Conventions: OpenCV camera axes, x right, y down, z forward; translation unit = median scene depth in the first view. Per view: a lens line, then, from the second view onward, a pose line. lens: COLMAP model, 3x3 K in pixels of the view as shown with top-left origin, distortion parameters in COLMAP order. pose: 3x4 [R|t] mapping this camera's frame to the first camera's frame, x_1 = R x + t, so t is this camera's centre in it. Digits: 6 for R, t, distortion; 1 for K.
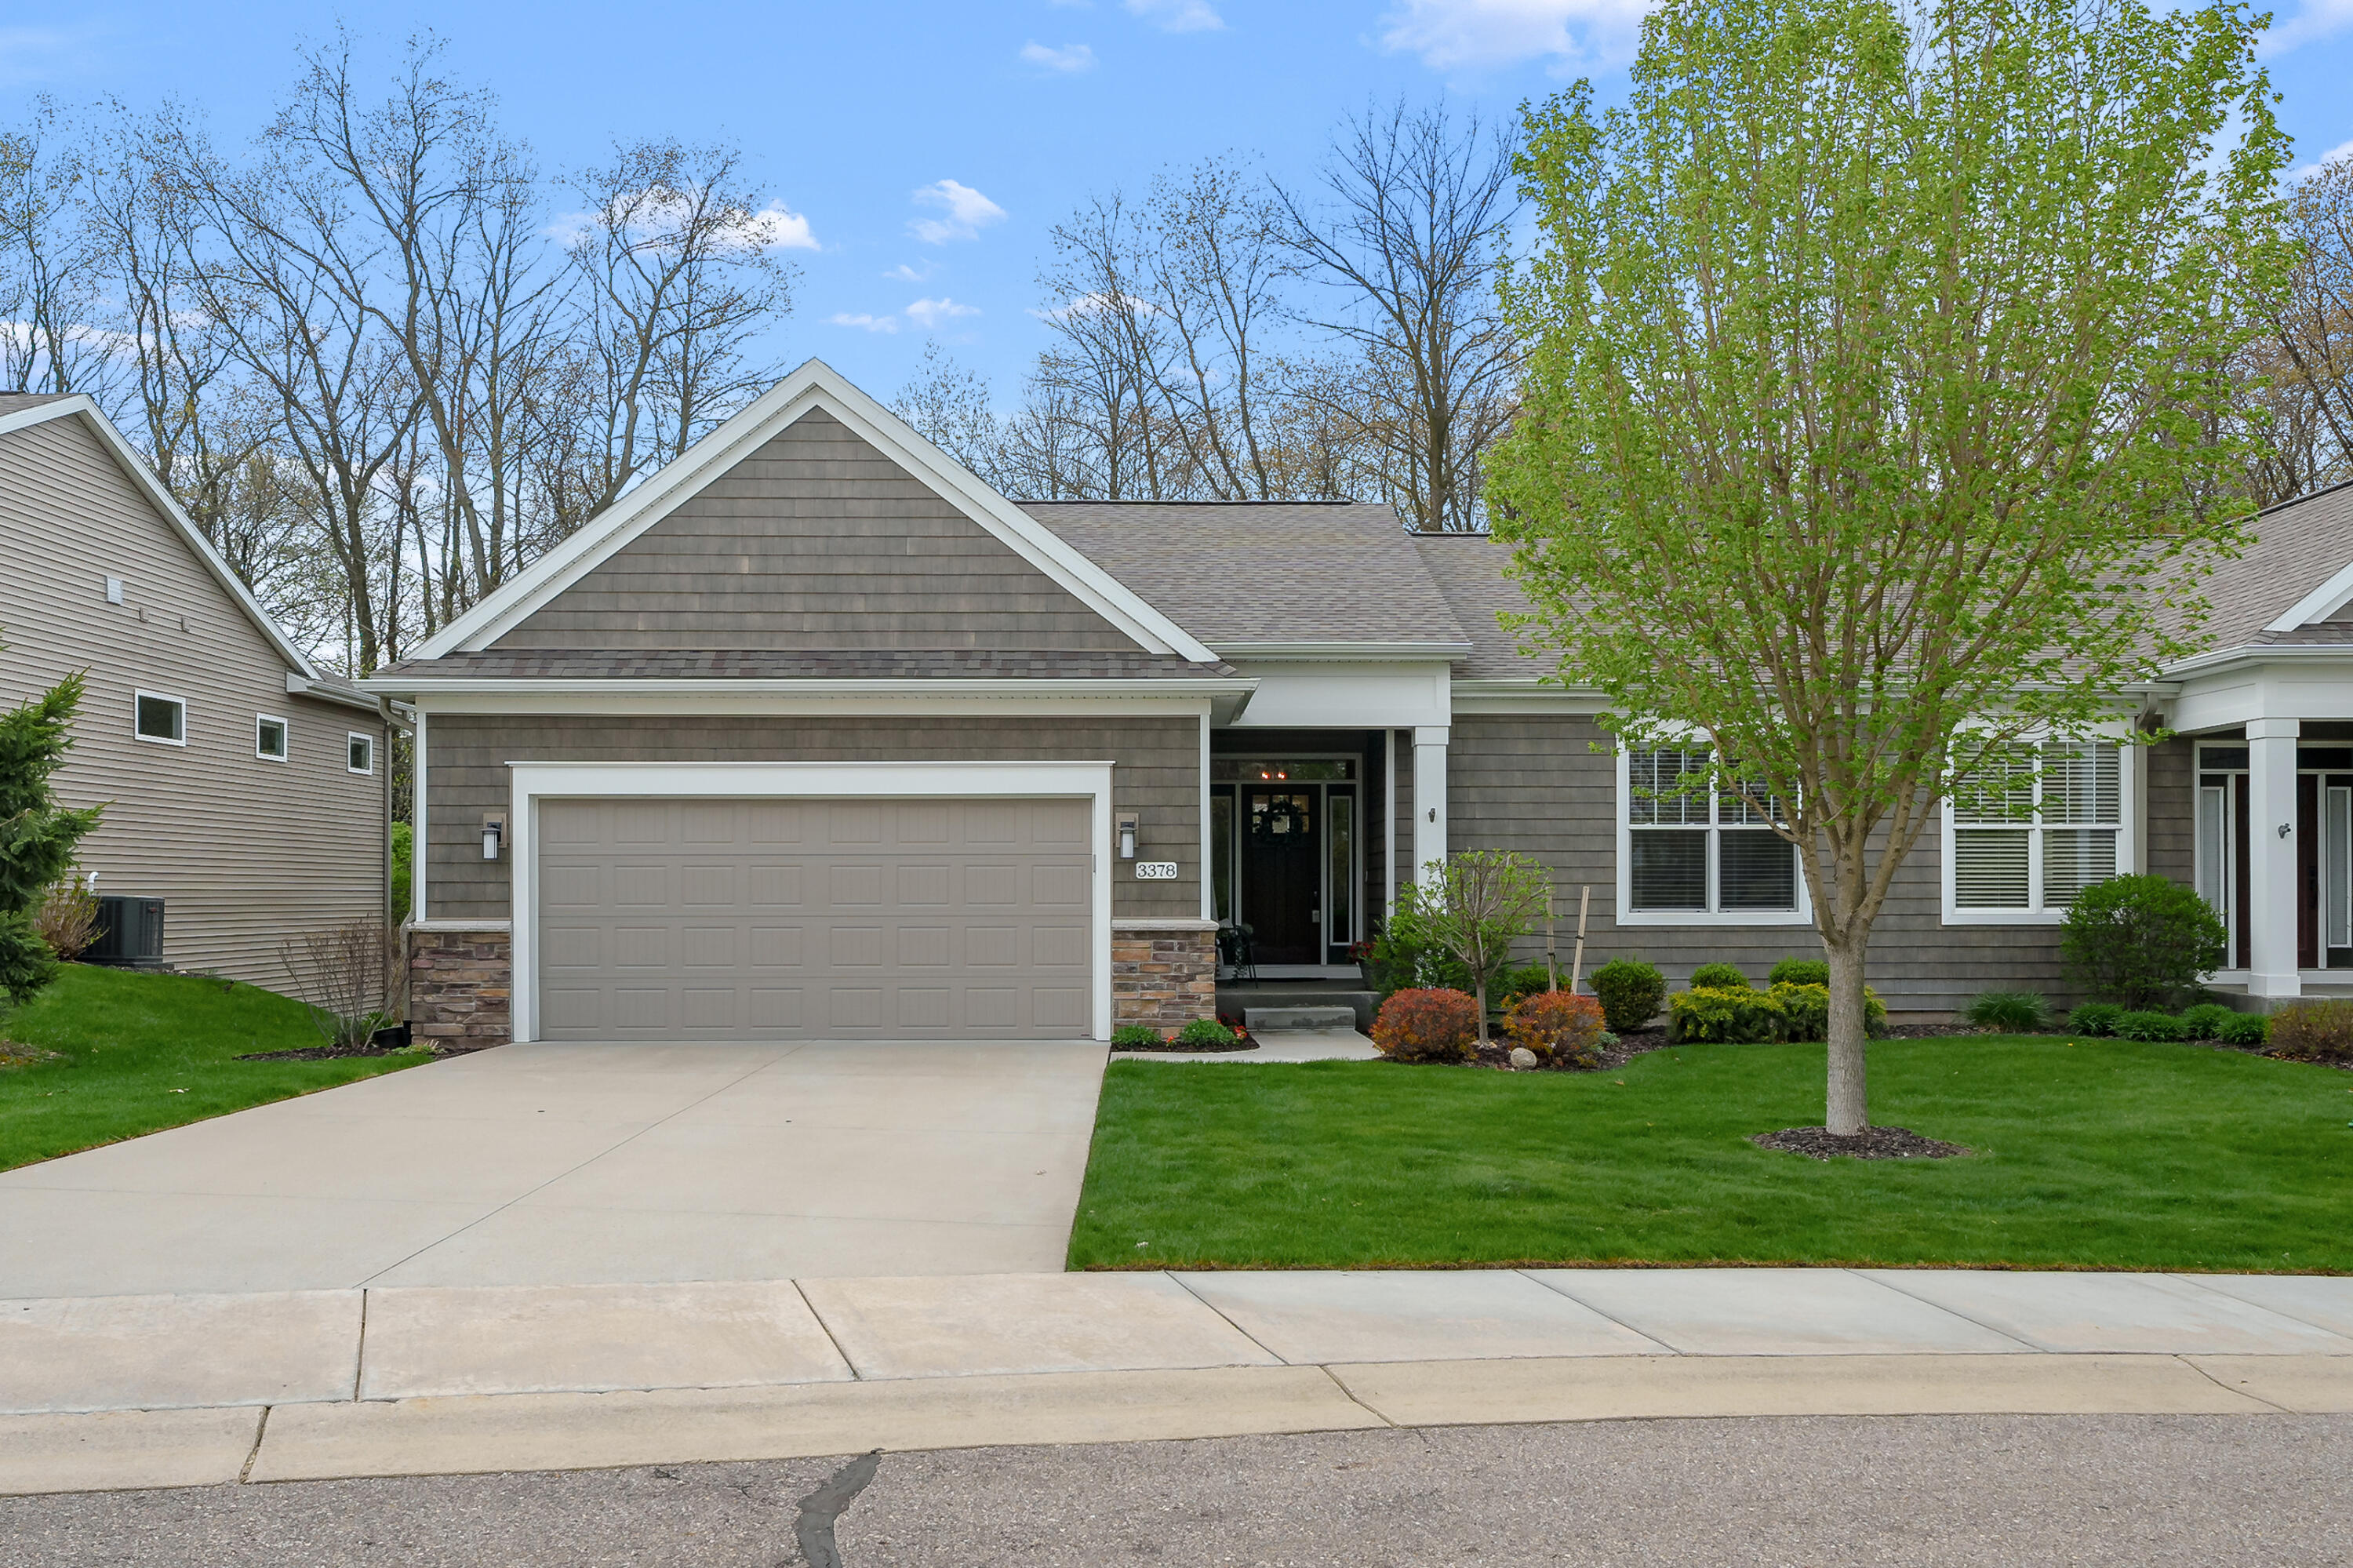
lens RADIAL K [[1588.9, 0, 1178.5], [0, 1588.9, 784.3], [0, 0, 1]] dist [0.002771, -0.000926]
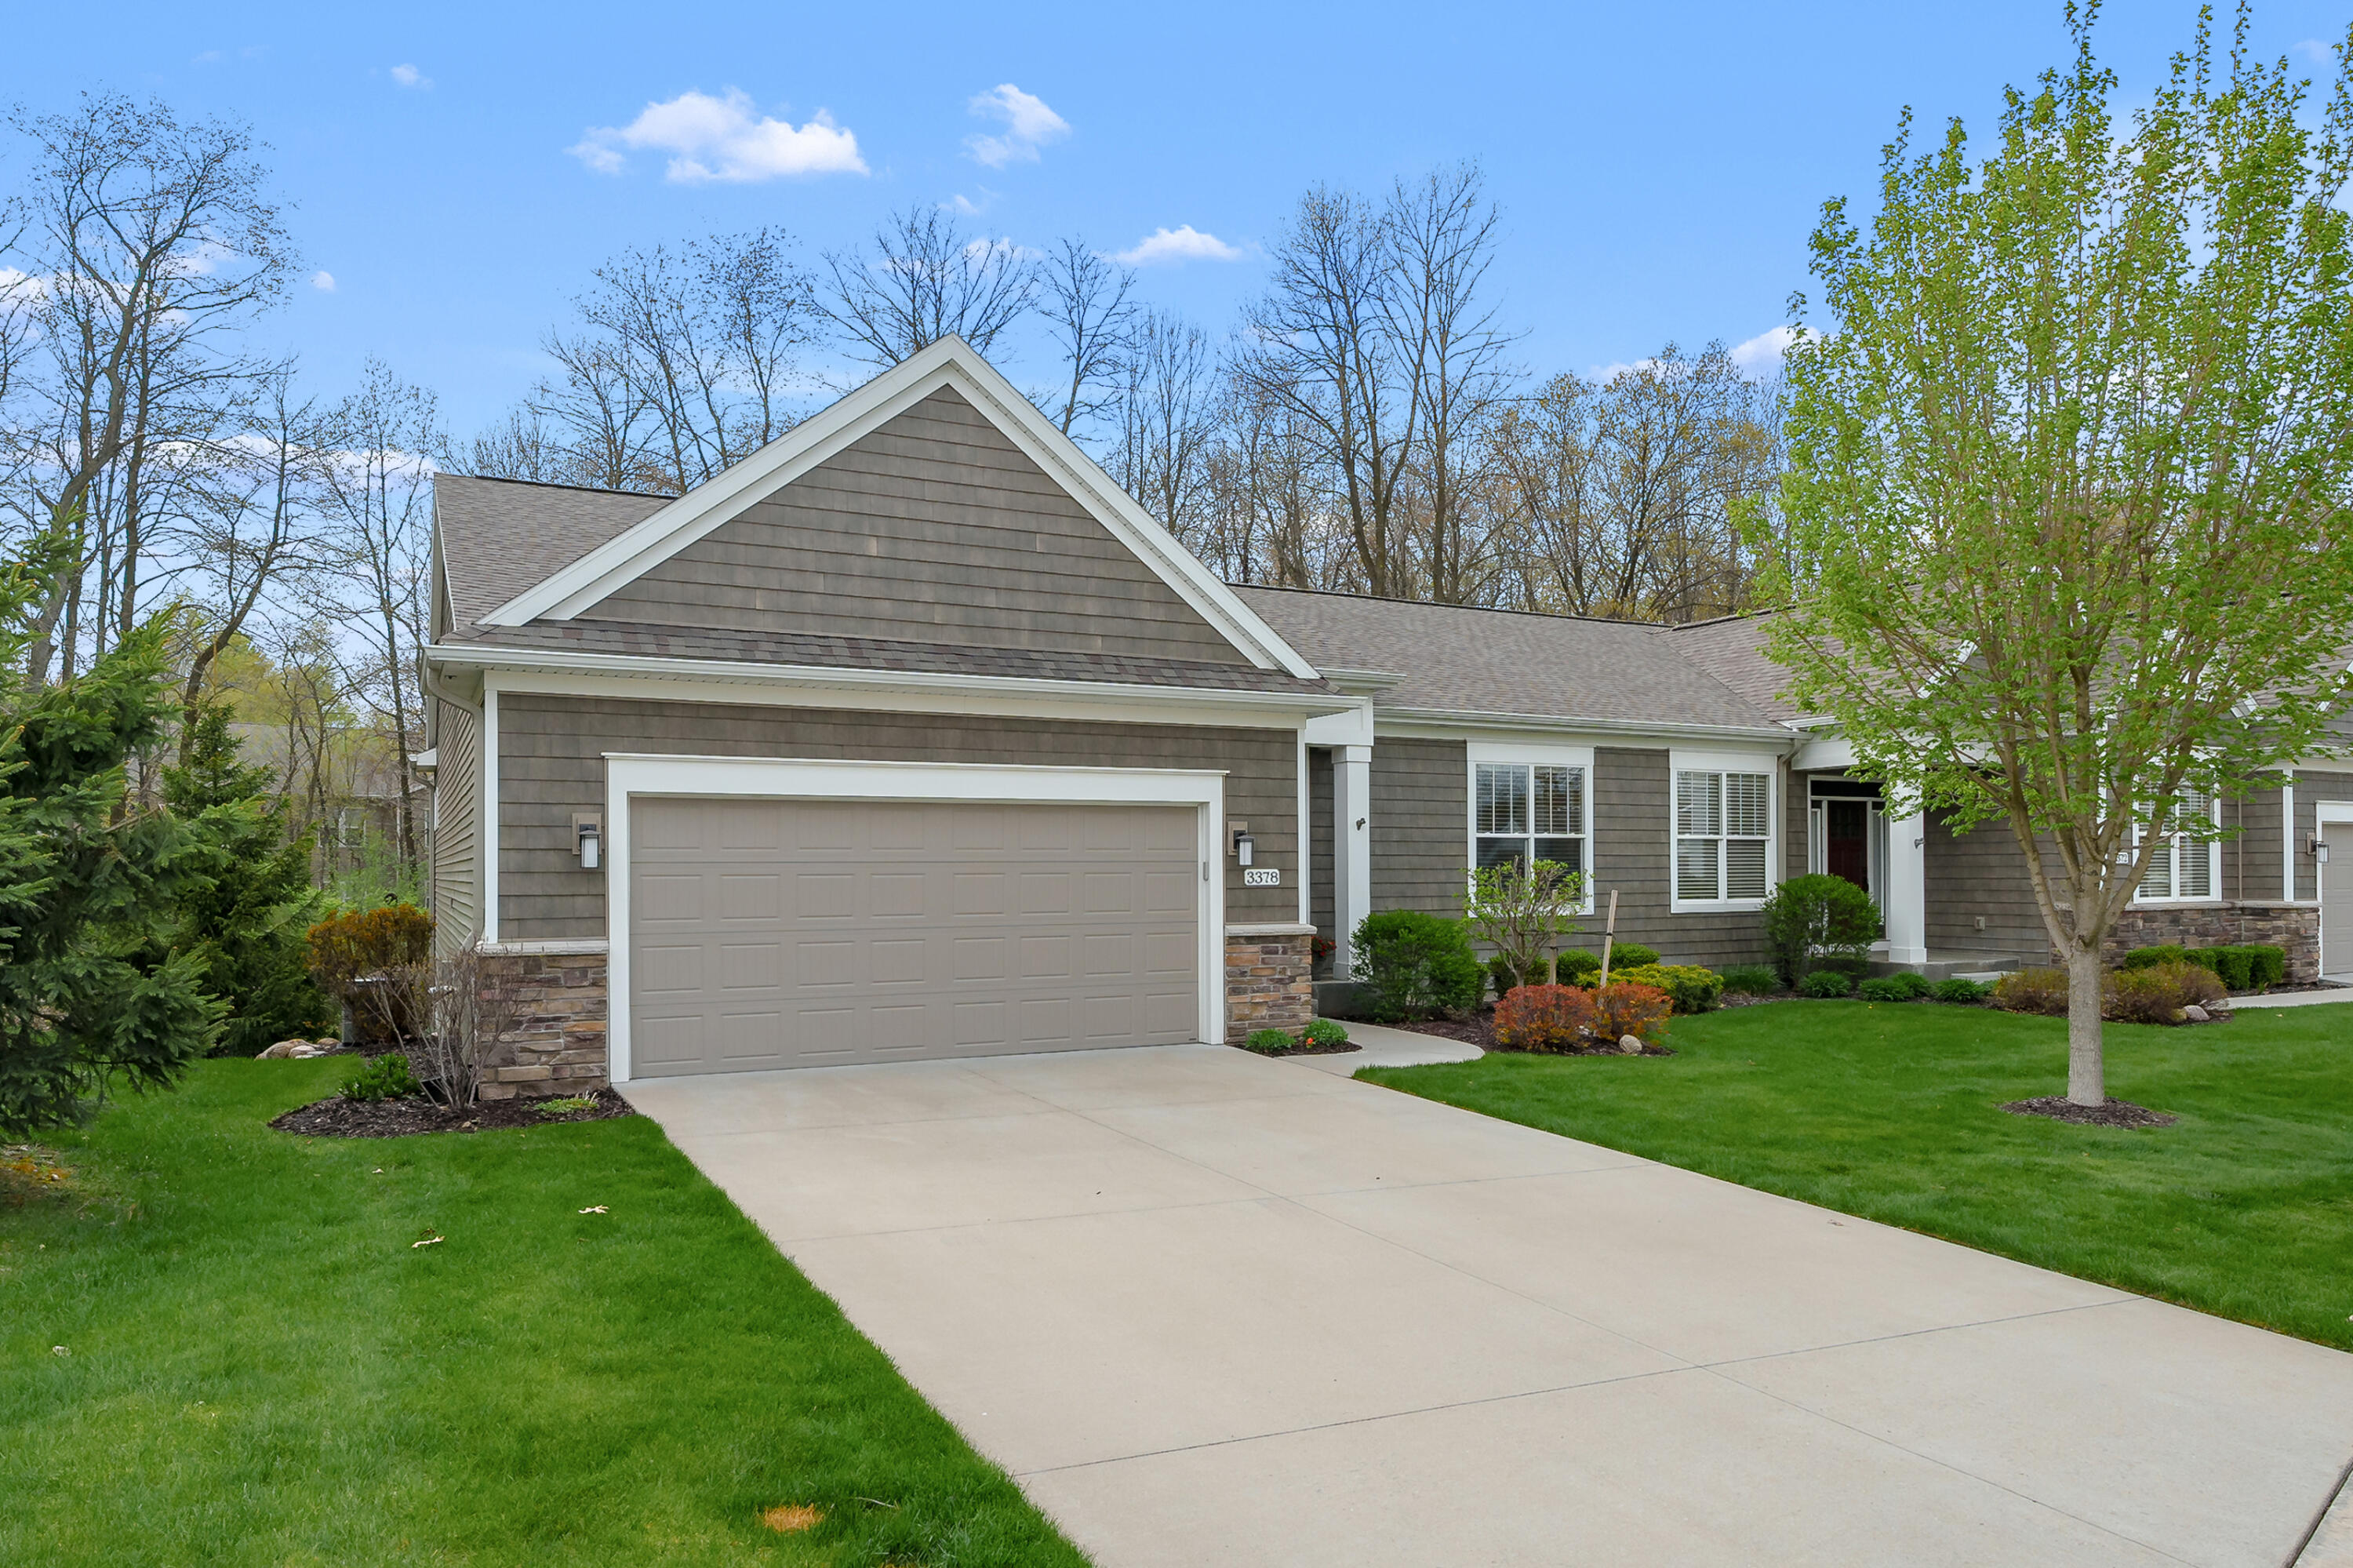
lens RADIAL K [[1310.3, 0, 1175.8], [0, 1310.3, 795.1], [0, 0, 1]] dist [-0.000768, 0.000949]
pose [[0.926052, 0.019523, 0.376891, -0.391728], [-0.021152, 0.999776, 0.000185, 0.001718], [-0.376803, -0.008143, 0.926257, 0.230672]]
